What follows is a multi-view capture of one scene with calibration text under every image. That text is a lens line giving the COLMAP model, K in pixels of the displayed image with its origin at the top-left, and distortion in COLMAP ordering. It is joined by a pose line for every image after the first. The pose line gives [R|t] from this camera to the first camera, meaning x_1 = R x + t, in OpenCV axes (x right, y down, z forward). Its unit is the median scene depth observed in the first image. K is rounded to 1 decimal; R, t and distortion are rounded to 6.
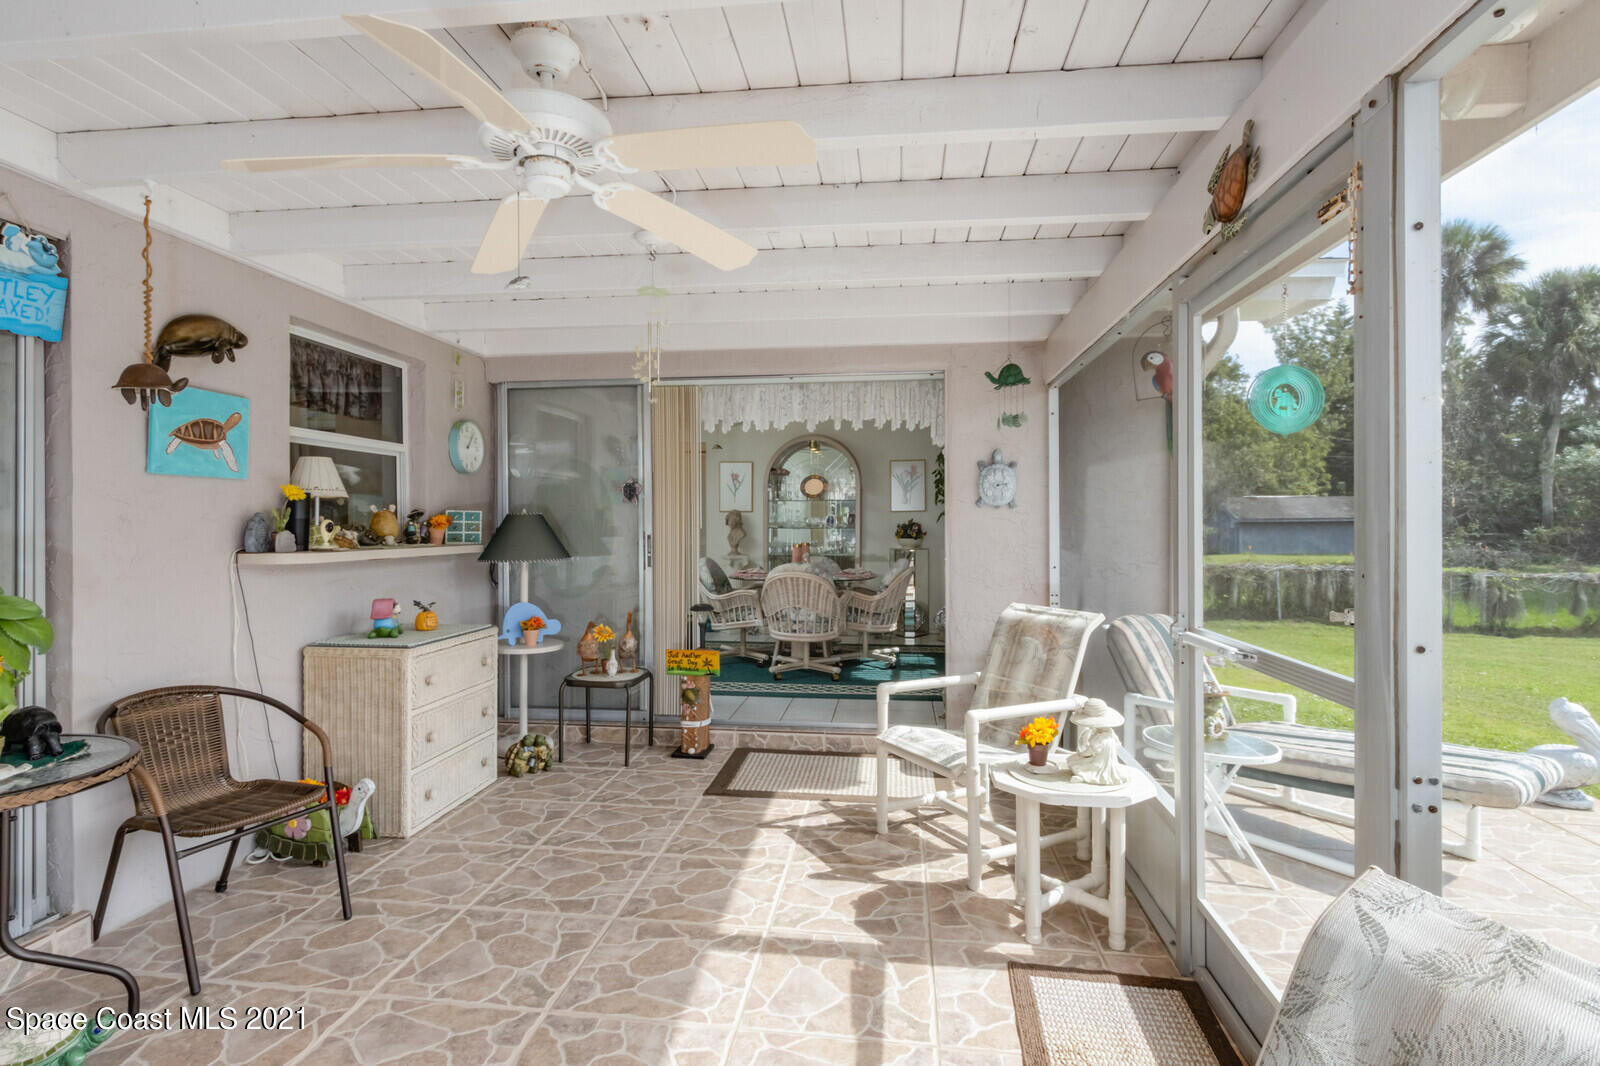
lens RADIAL K [[811.7, 0, 796.5], [0, 811.7, 531.4], [0, 0, 1]] dist [-0.006713, -0.000331]
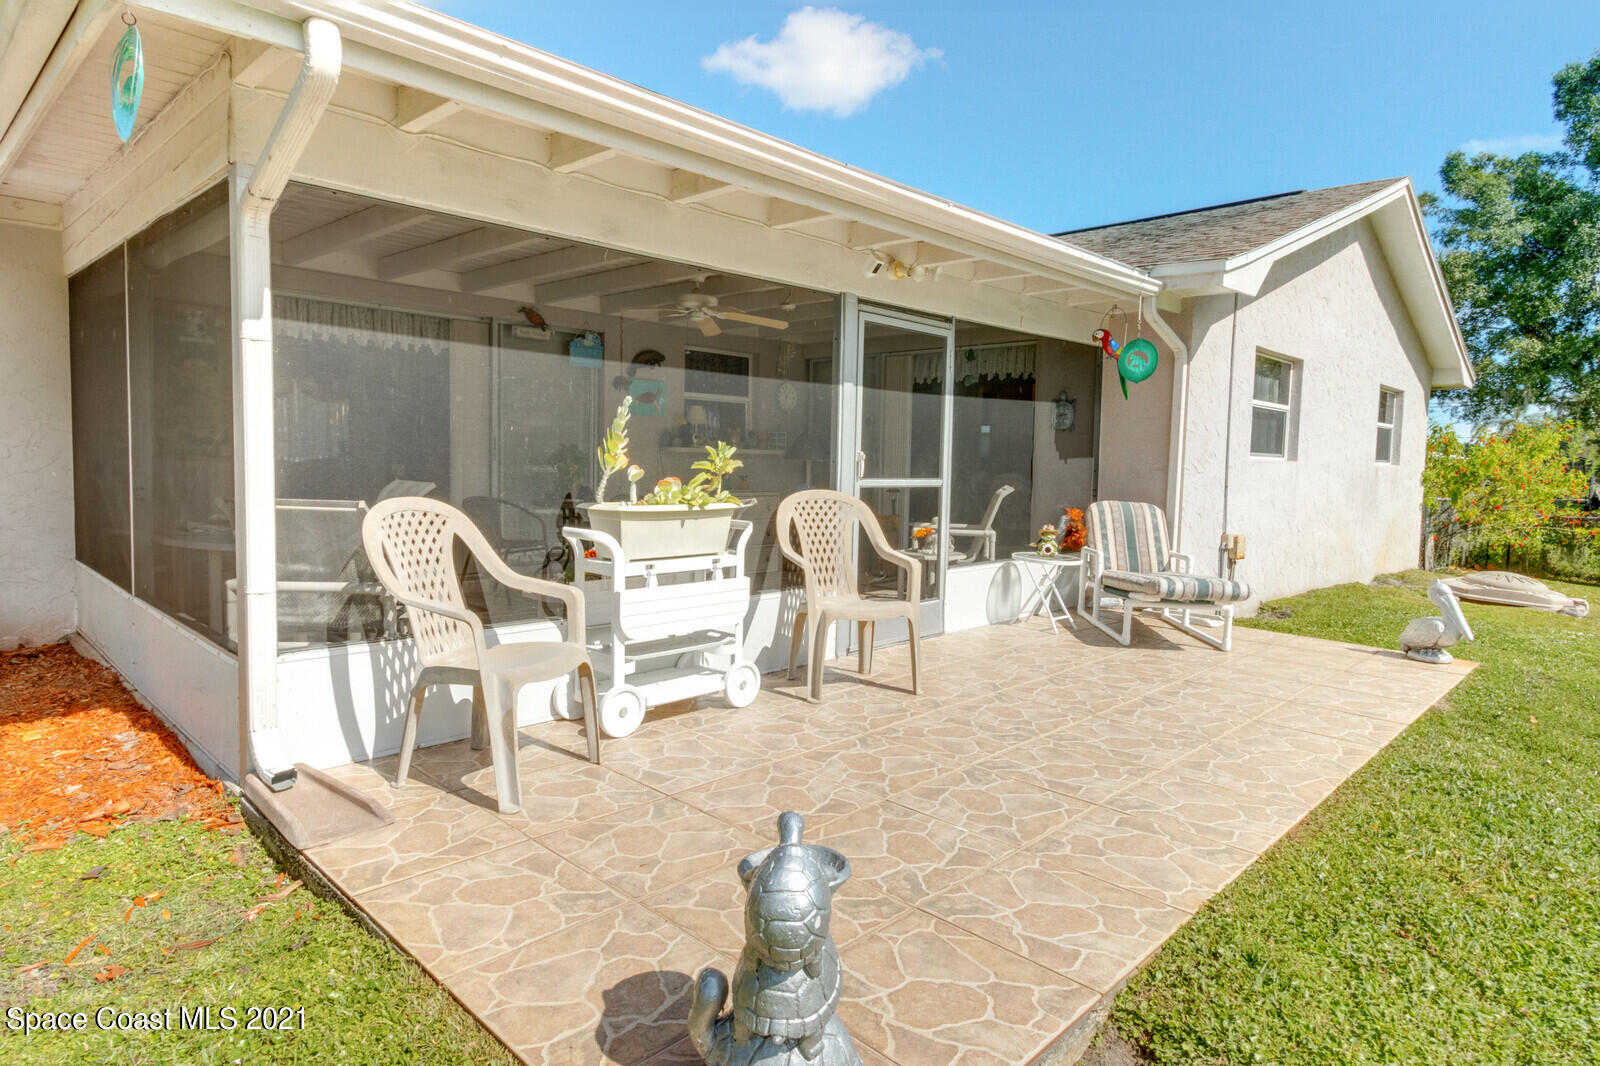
lens RADIAL K [[910.6, 0, 804.9], [0, 910.6, 527.4], [0, 0, 1]] dist [-0.007278, -0.001314]
pose [[0.807069, 0.059381, -0.587464, 1.133933], [-0.023275, 0.997356, 0.068838, 0.062050], [0.589998, -0.041884, 0.806317, -0.851740]]
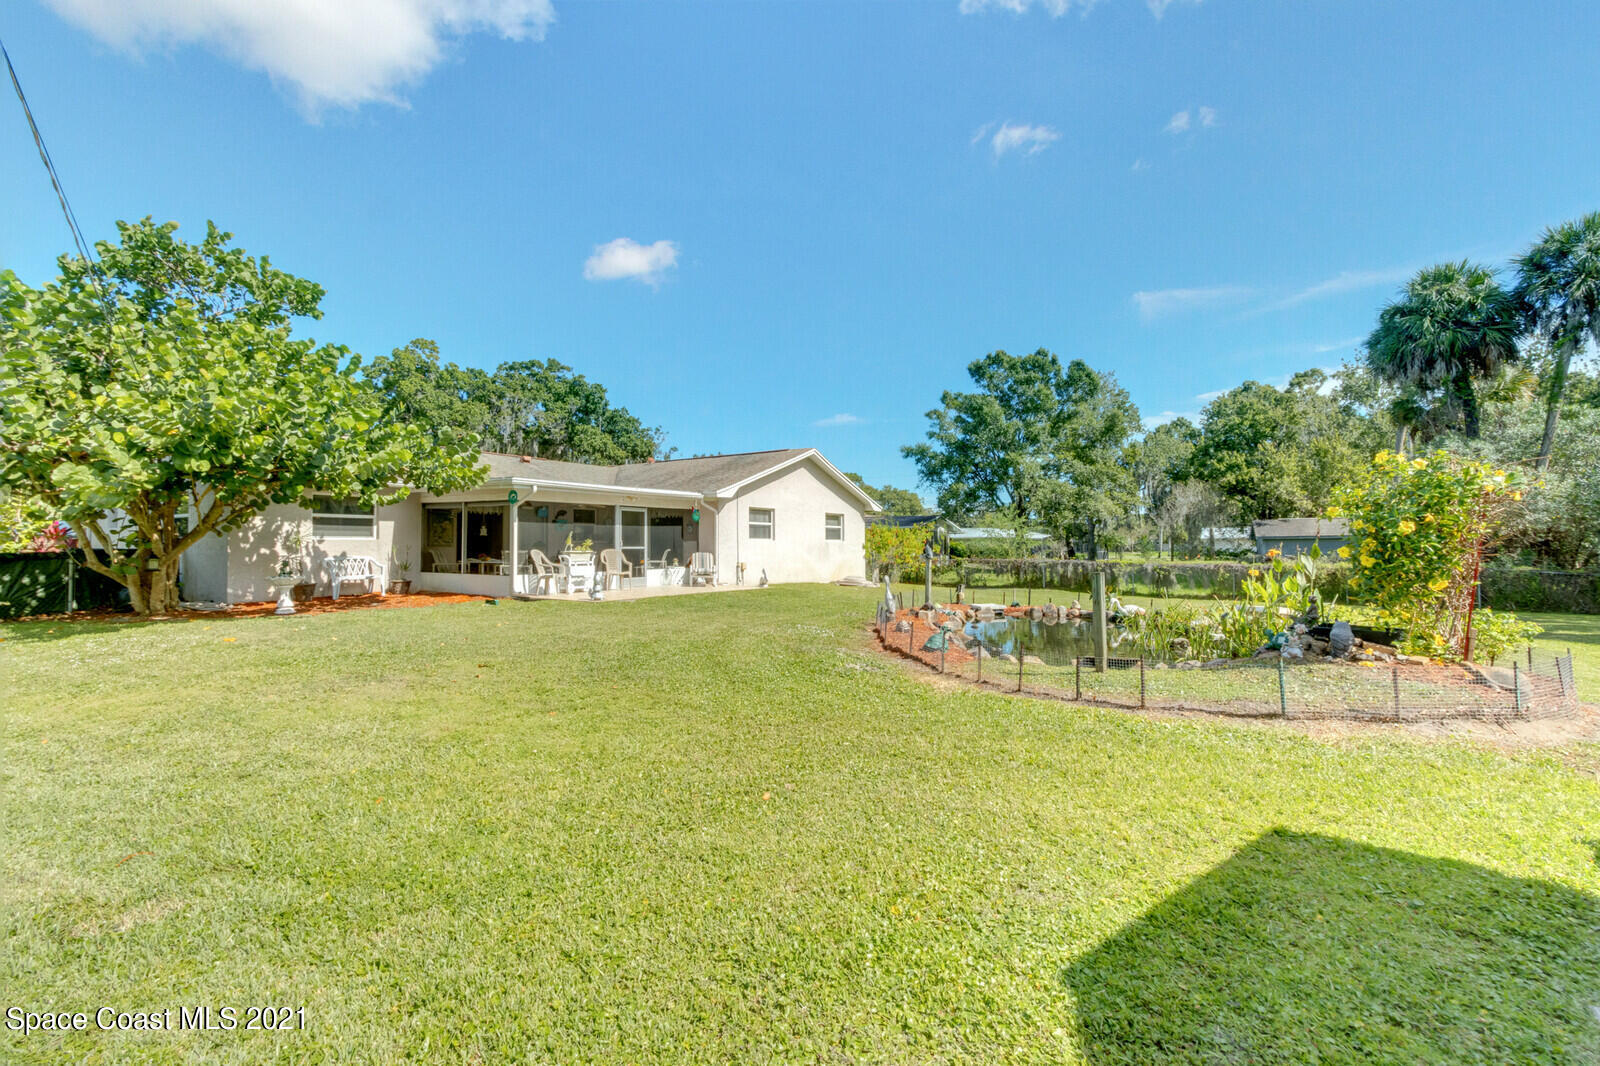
lens RADIAL K [[739.5, 0, 802.5], [0, 739.5, 536.9], [0, 0, 1]] dist [0.000005, 0.000094]
pose [[0.911910, -0.011789, -0.410221, 6.121934], [0.003169, 0.999760, -0.021687, 0.200340], [0.410378, 0.018477, 0.911728, -6.785793]]
